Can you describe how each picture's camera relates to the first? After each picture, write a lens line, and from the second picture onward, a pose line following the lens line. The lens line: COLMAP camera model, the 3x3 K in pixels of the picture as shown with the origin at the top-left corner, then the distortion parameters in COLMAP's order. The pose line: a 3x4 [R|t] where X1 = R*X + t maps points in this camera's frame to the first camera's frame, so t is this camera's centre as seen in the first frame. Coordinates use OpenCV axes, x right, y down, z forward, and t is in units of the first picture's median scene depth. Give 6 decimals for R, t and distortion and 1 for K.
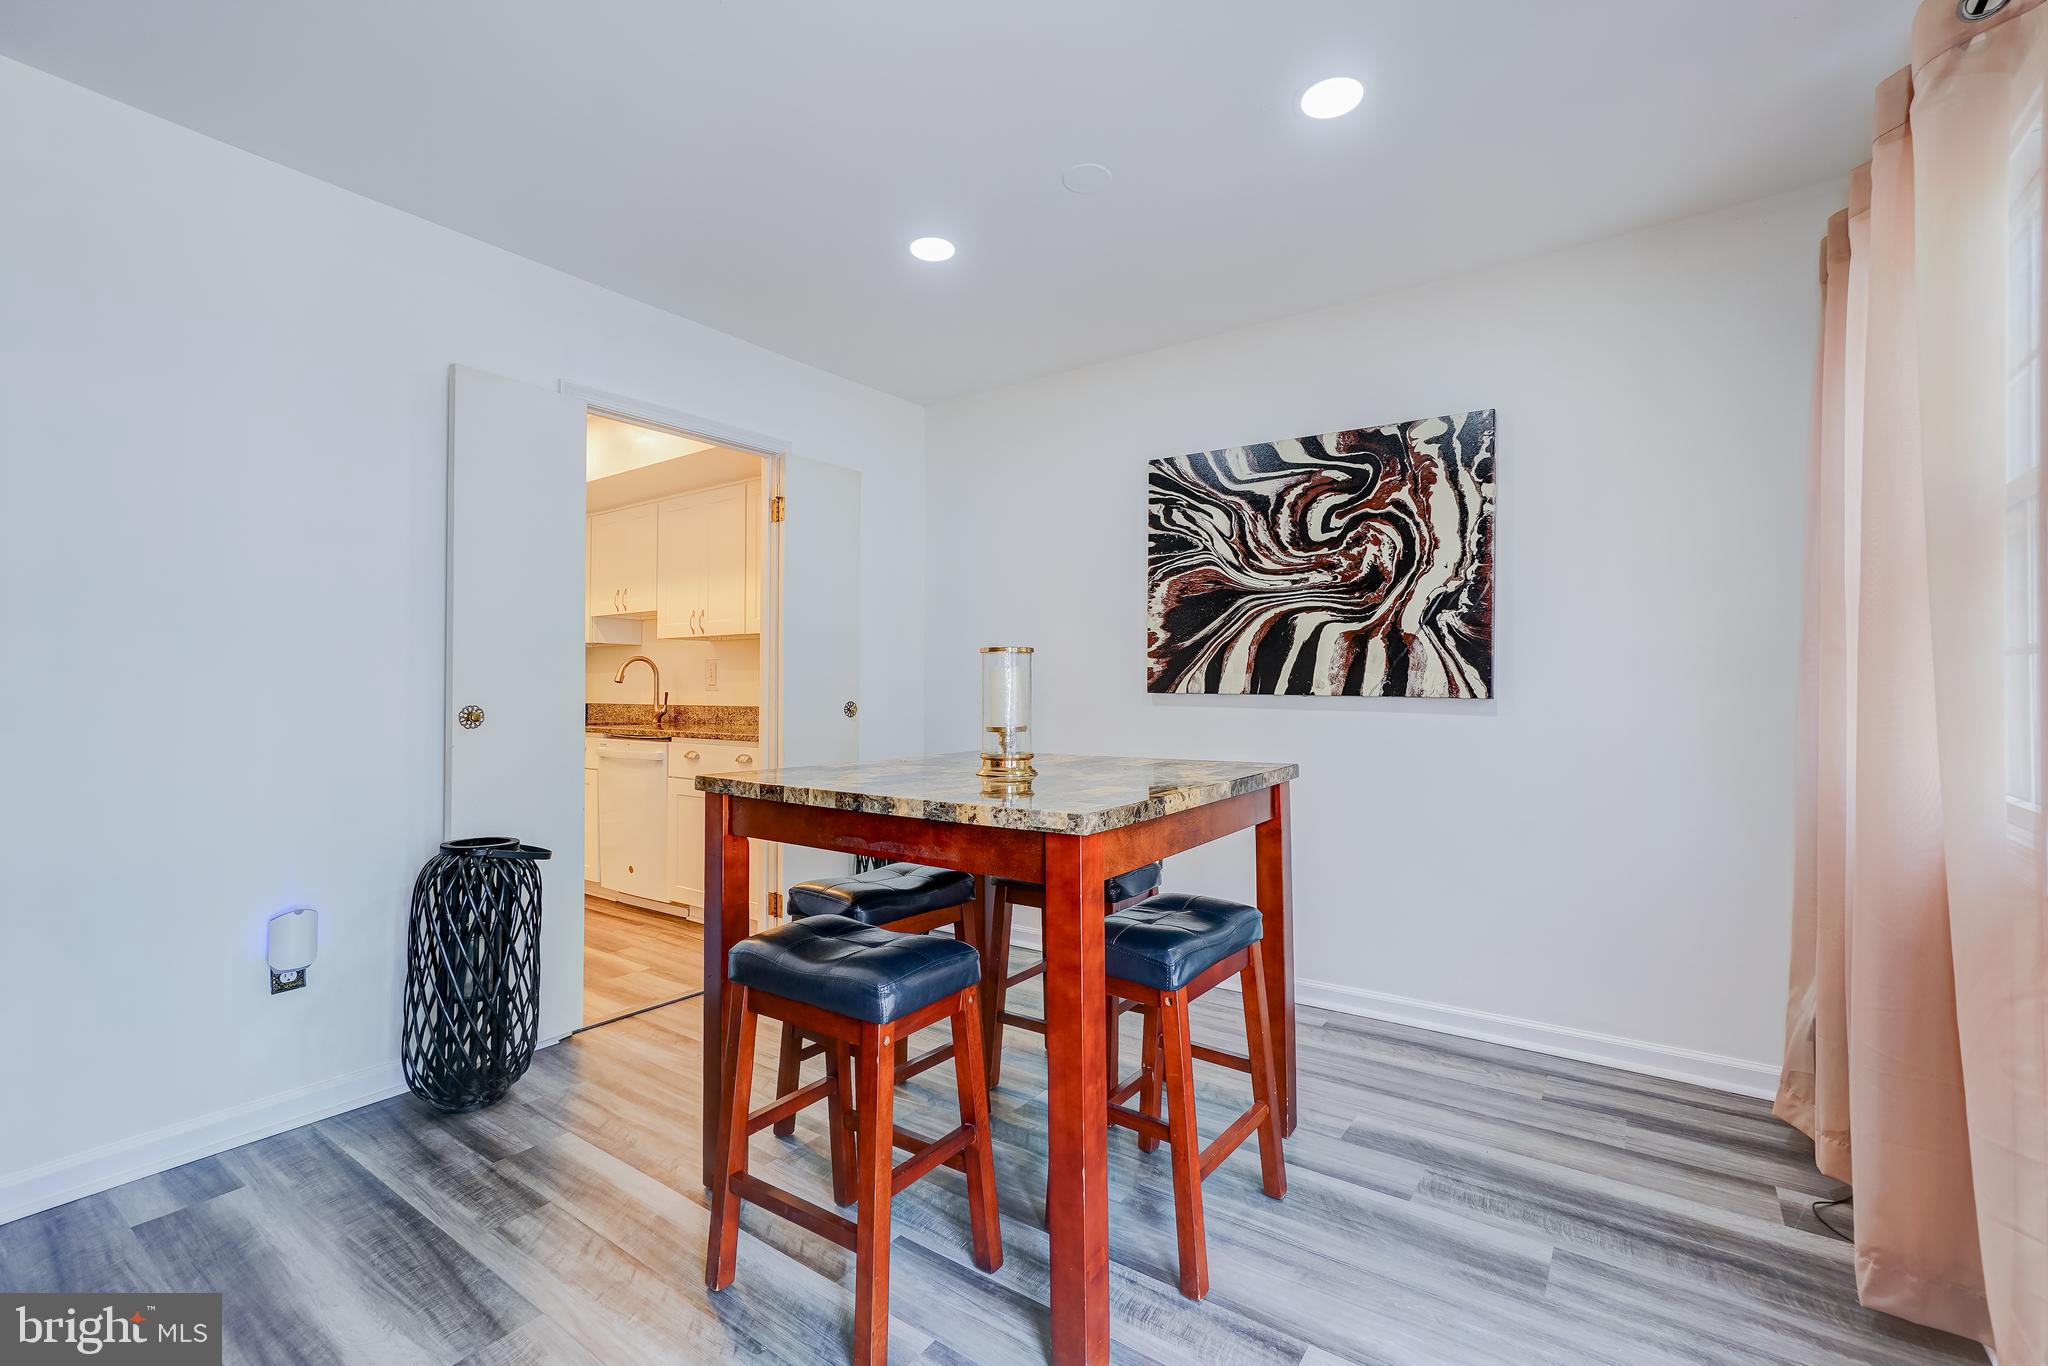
lens RADIAL K [[890.3, 0, 1036.3], [0, 890.3, 653.0], [0, 0, 1]] dist [-0.001627, -0.000022]
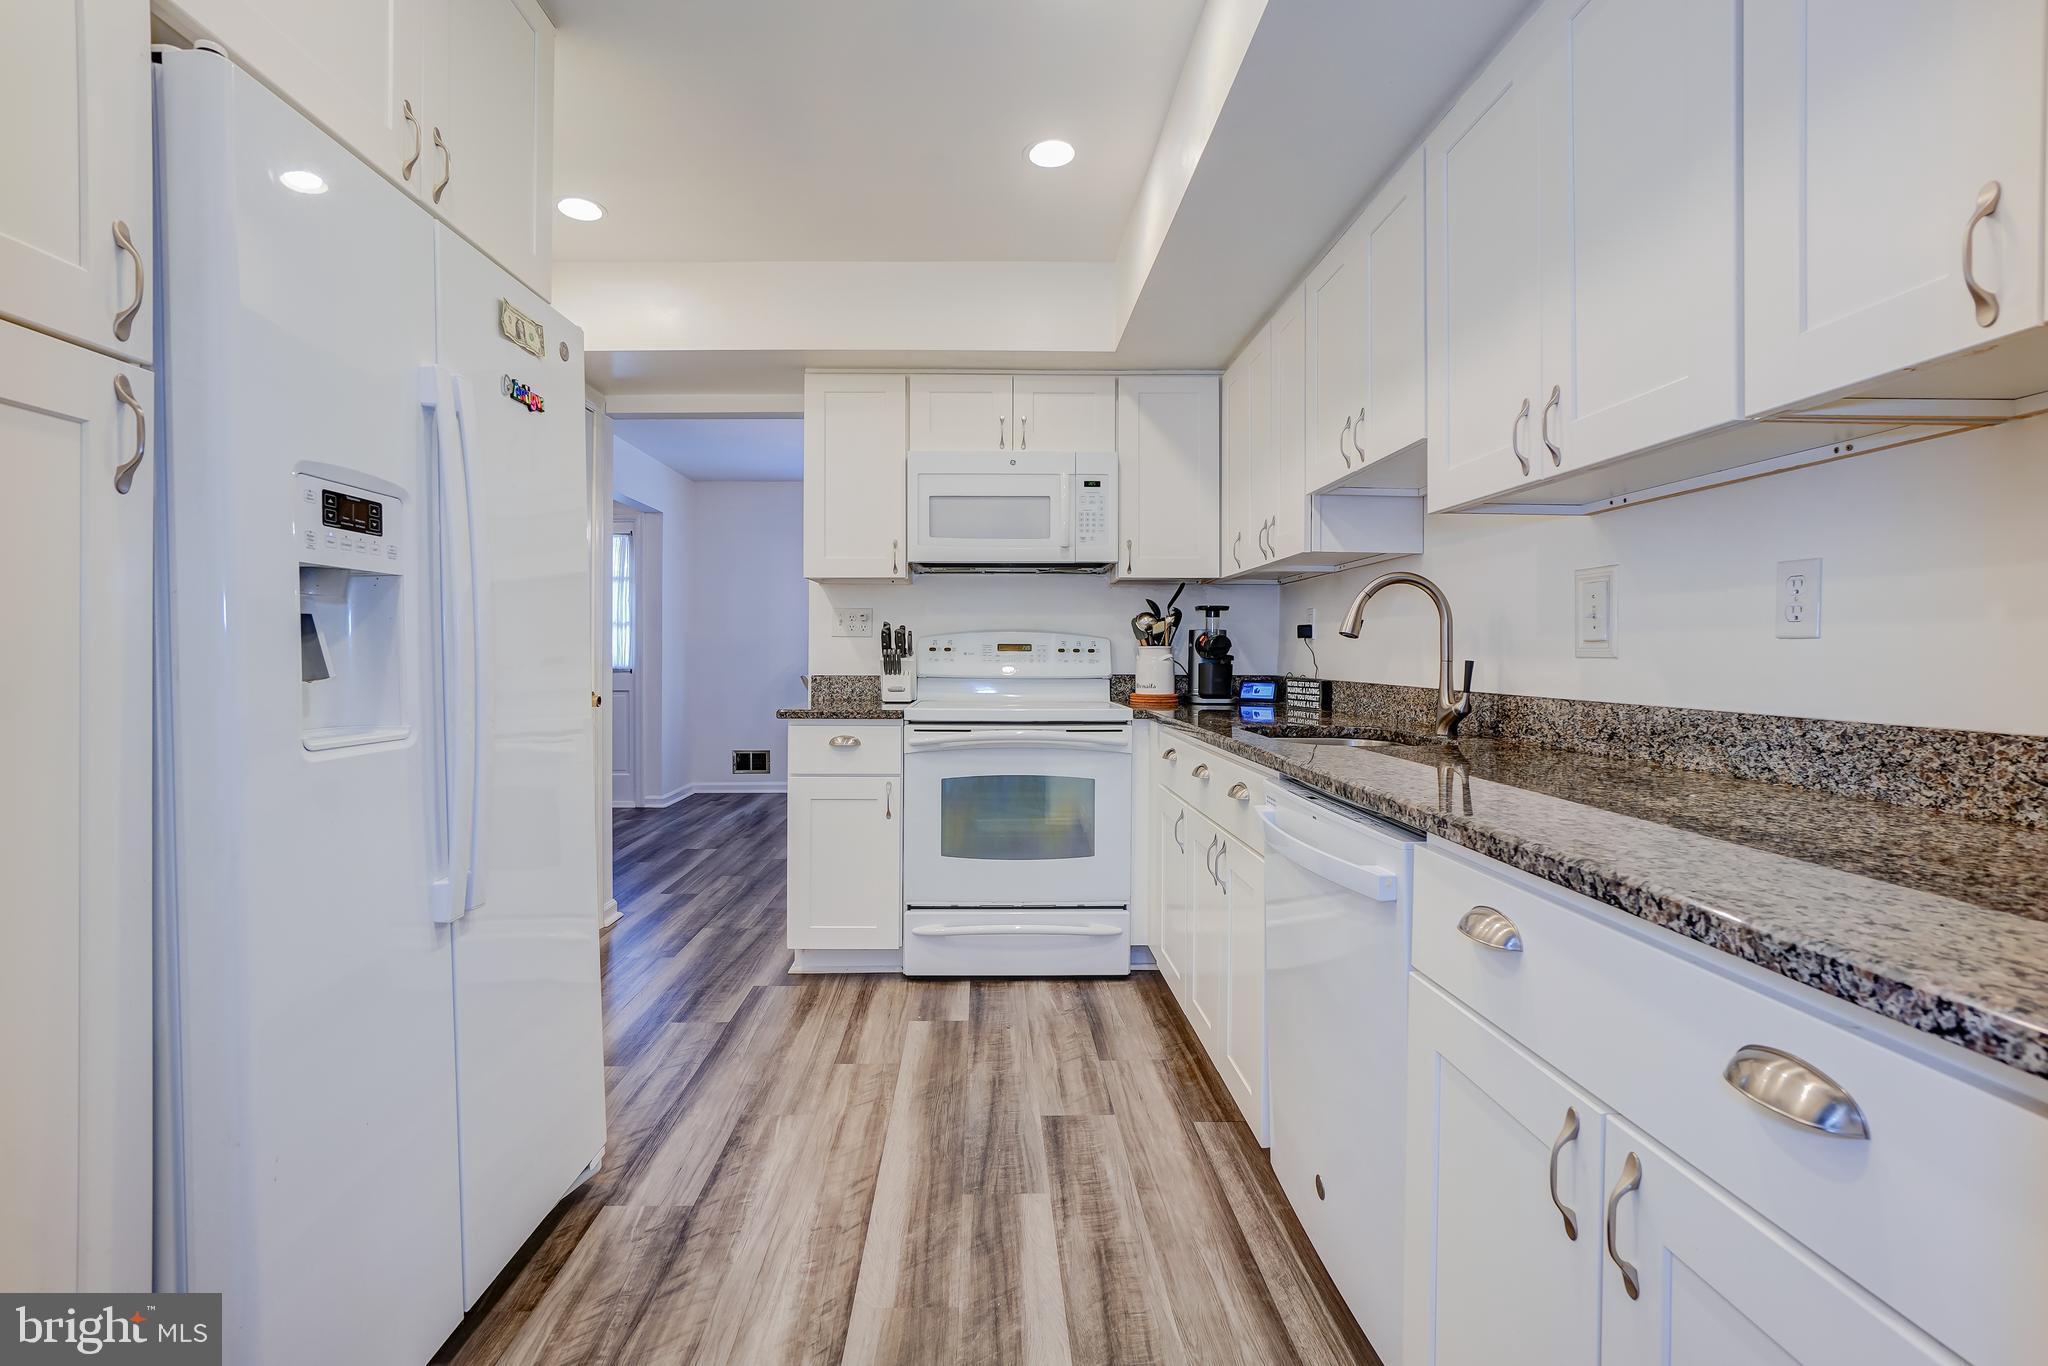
lens RADIAL K [[939.2, 0, 1016.4], [0, 939.2, 654.7], [0, 0, 1]] dist [-0.032002, 0.000129]
pose [[0.609672, 0.011946, -0.792563, -0.213555], [0.013467, 0.999586, 0.025426, 0.028610], [0.792539, -0.026175, 0.609259, 0.595318]]
